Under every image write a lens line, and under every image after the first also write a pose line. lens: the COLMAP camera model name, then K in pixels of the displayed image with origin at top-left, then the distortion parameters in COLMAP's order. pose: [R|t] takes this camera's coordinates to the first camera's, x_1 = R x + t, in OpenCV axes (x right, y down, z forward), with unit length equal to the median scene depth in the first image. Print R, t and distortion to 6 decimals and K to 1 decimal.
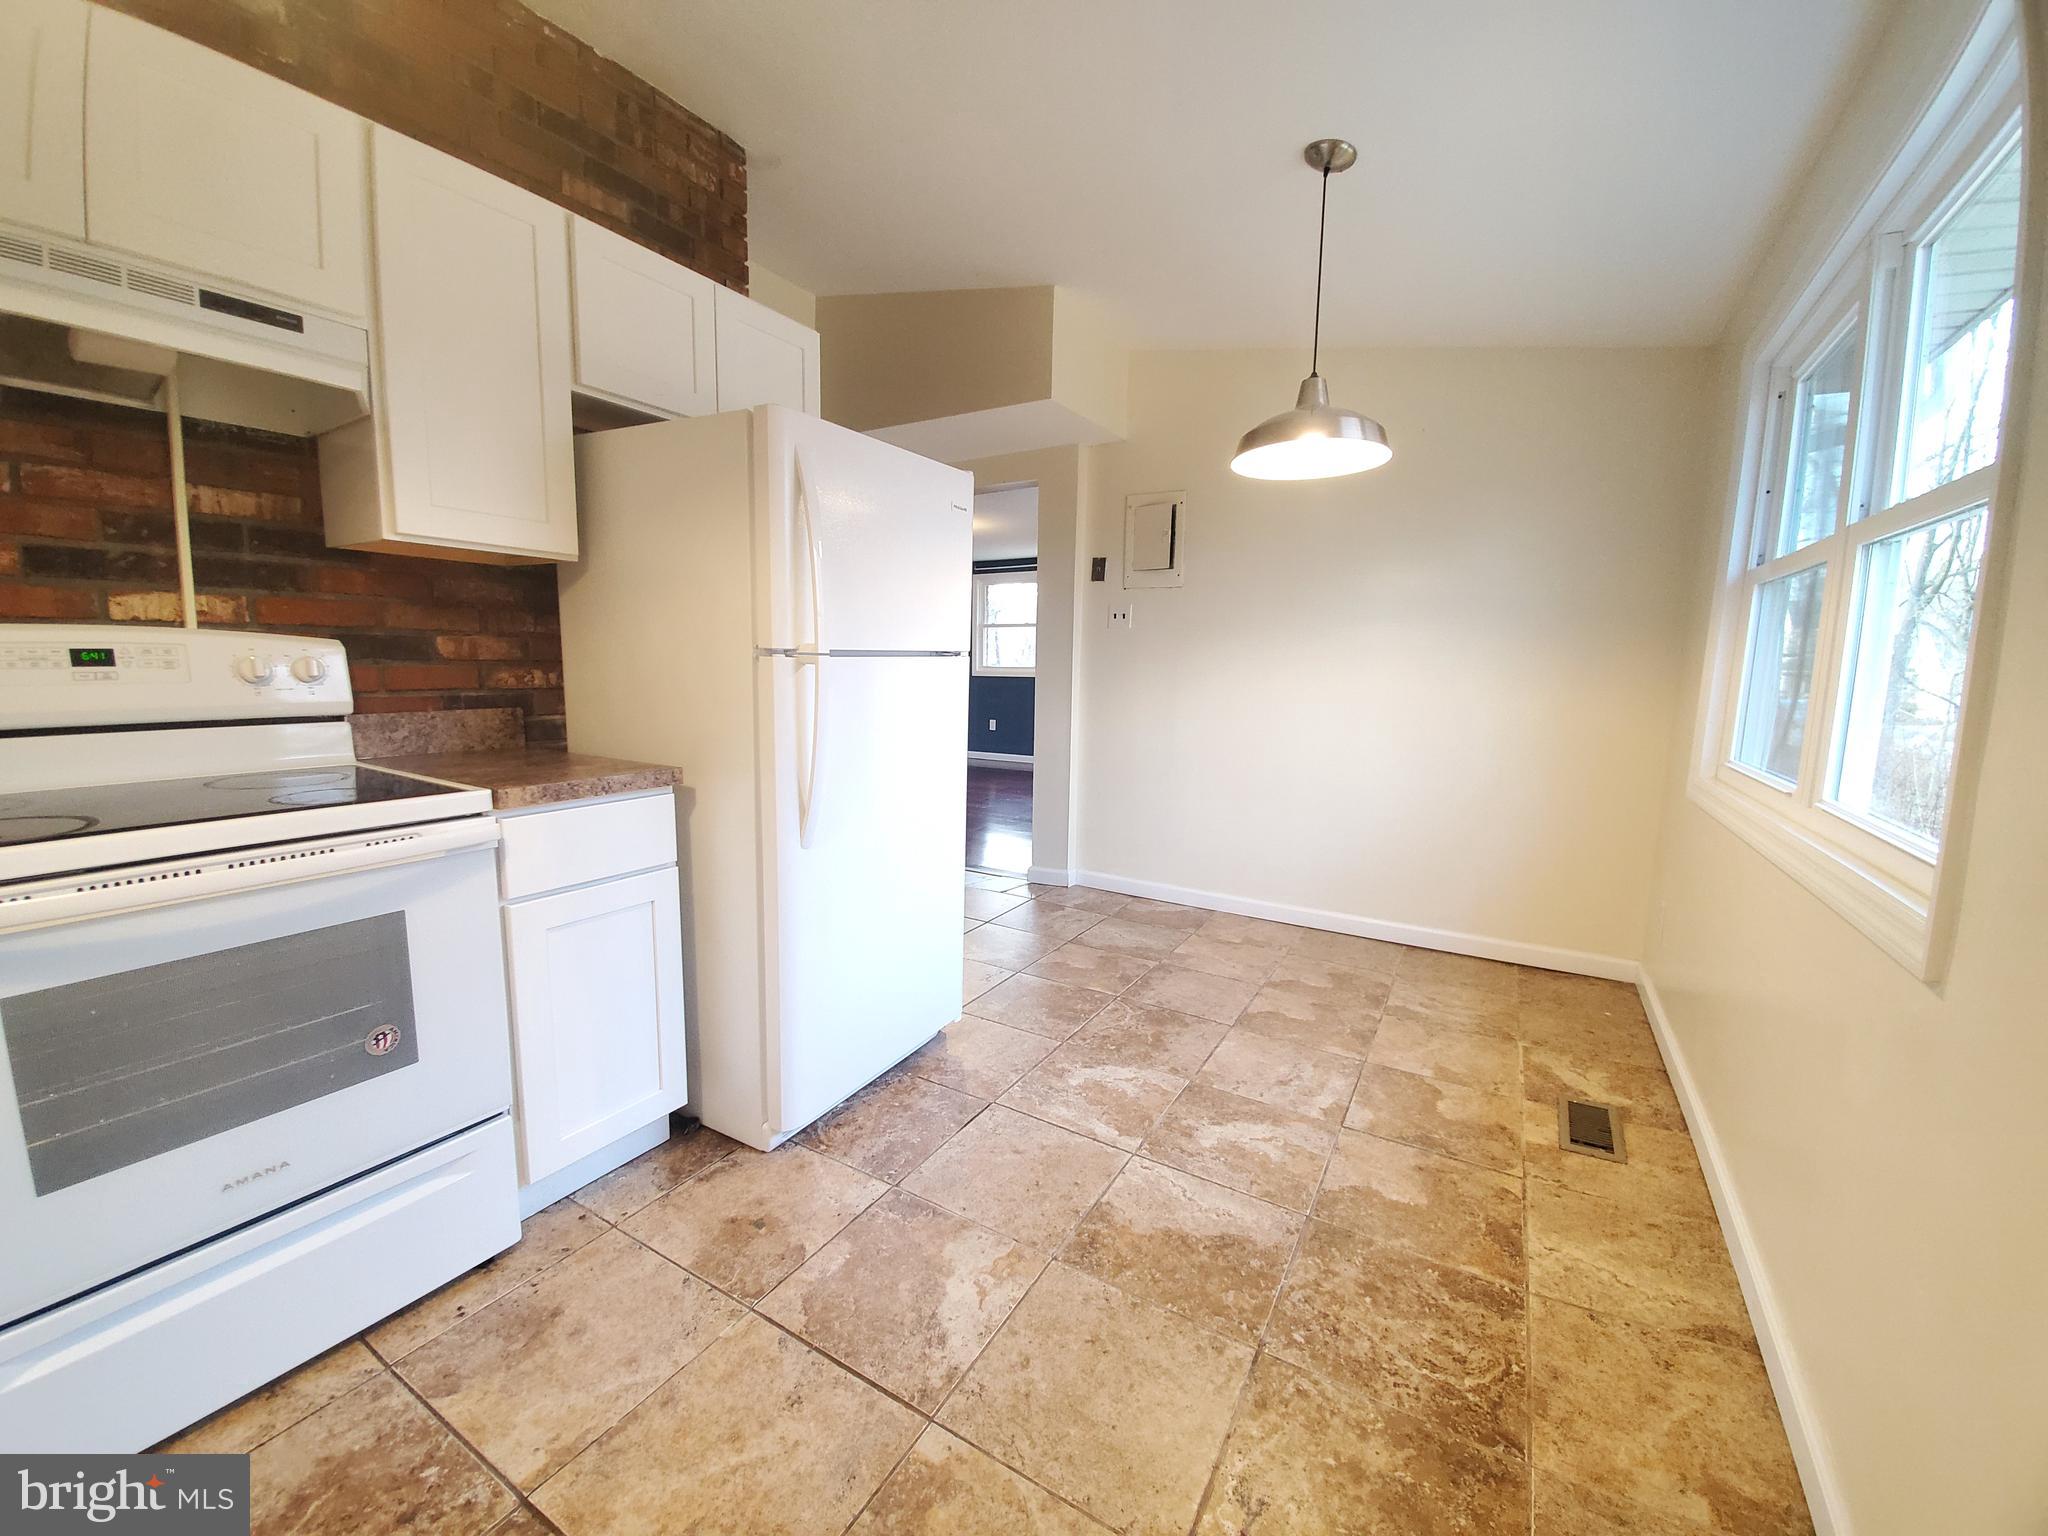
lens RADIAL K [[802.5, 0, 1017.8], [0, 802.5, 771.5], [0, 0, 1]] dist [0.018704, -0.018592]
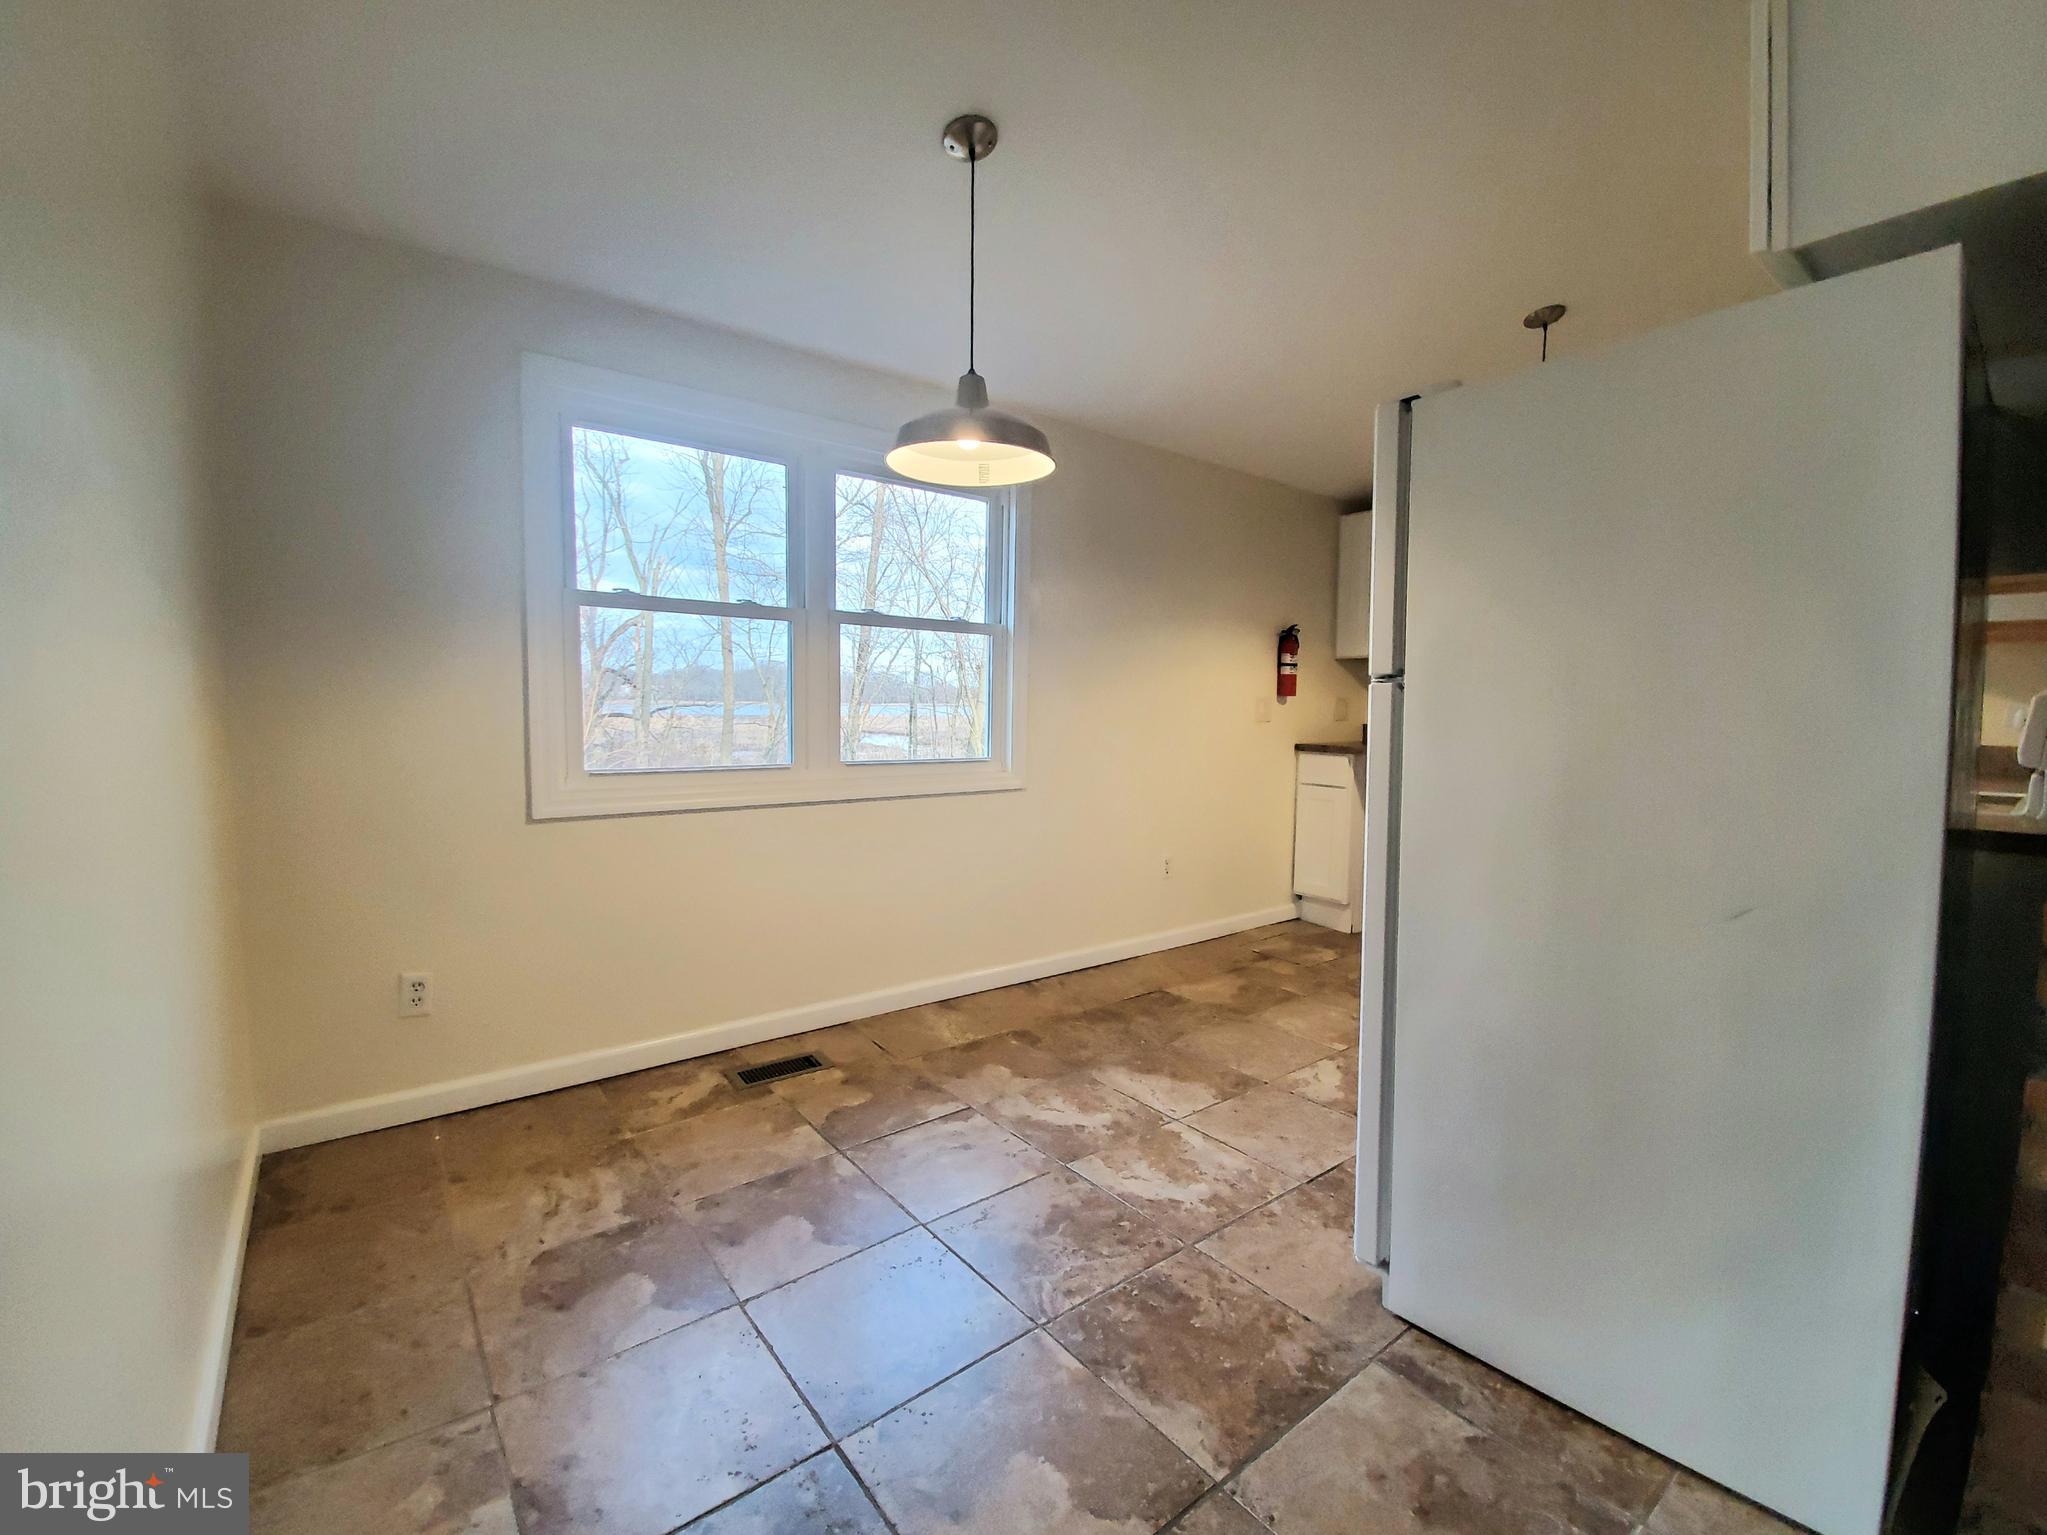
lens RADIAL K [[847.7, 0, 1030.4], [0, 847.7, 777.2], [0, 0, 1]] dist [0.000181, -0.000275]
pose [[-0.934215, -0.052072, 0.352889, -0.068421], [0.024632, 0.977509, 0.209449, -0.286570], [-0.355858, 0.204363, -0.911921, 2.325861]]
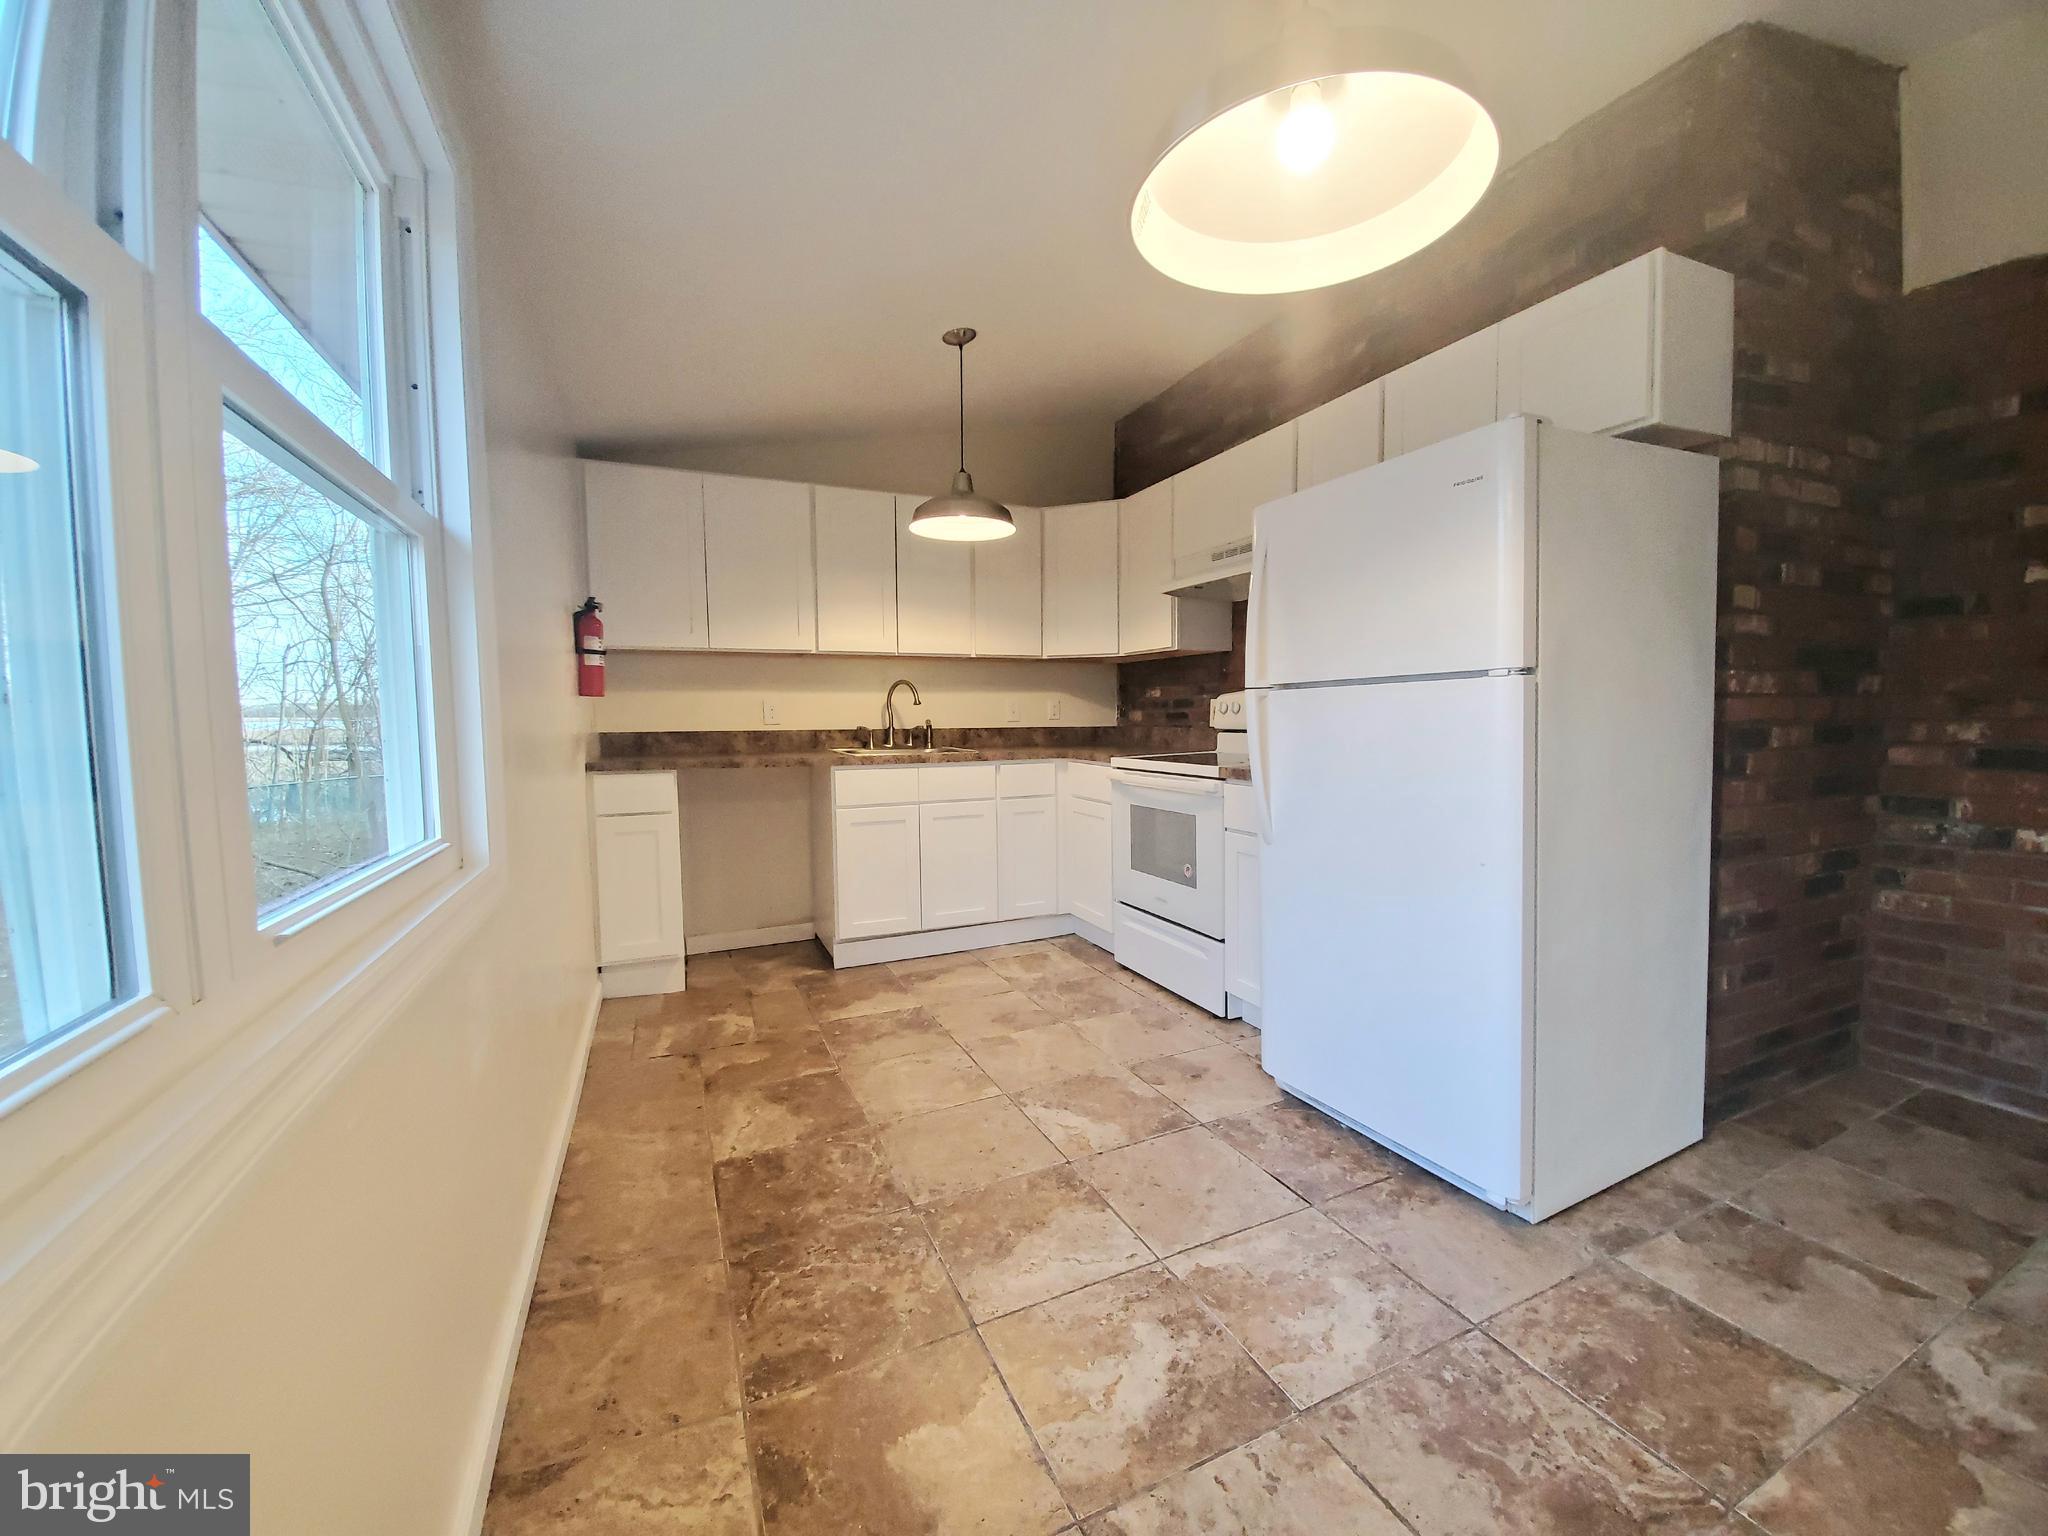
lens RADIAL K [[802.5, 0, 1017.8], [0, 802.5, 771.5], [0, 0, 1]] dist [0.018704, -0.018592]
pose [[-0.573070, 0.049424, -0.818014, 1.006716], [-0.105563, 0.985412, 0.133492, -0.141795], [0.812679, 0.162852, -0.559493, 1.427230]]
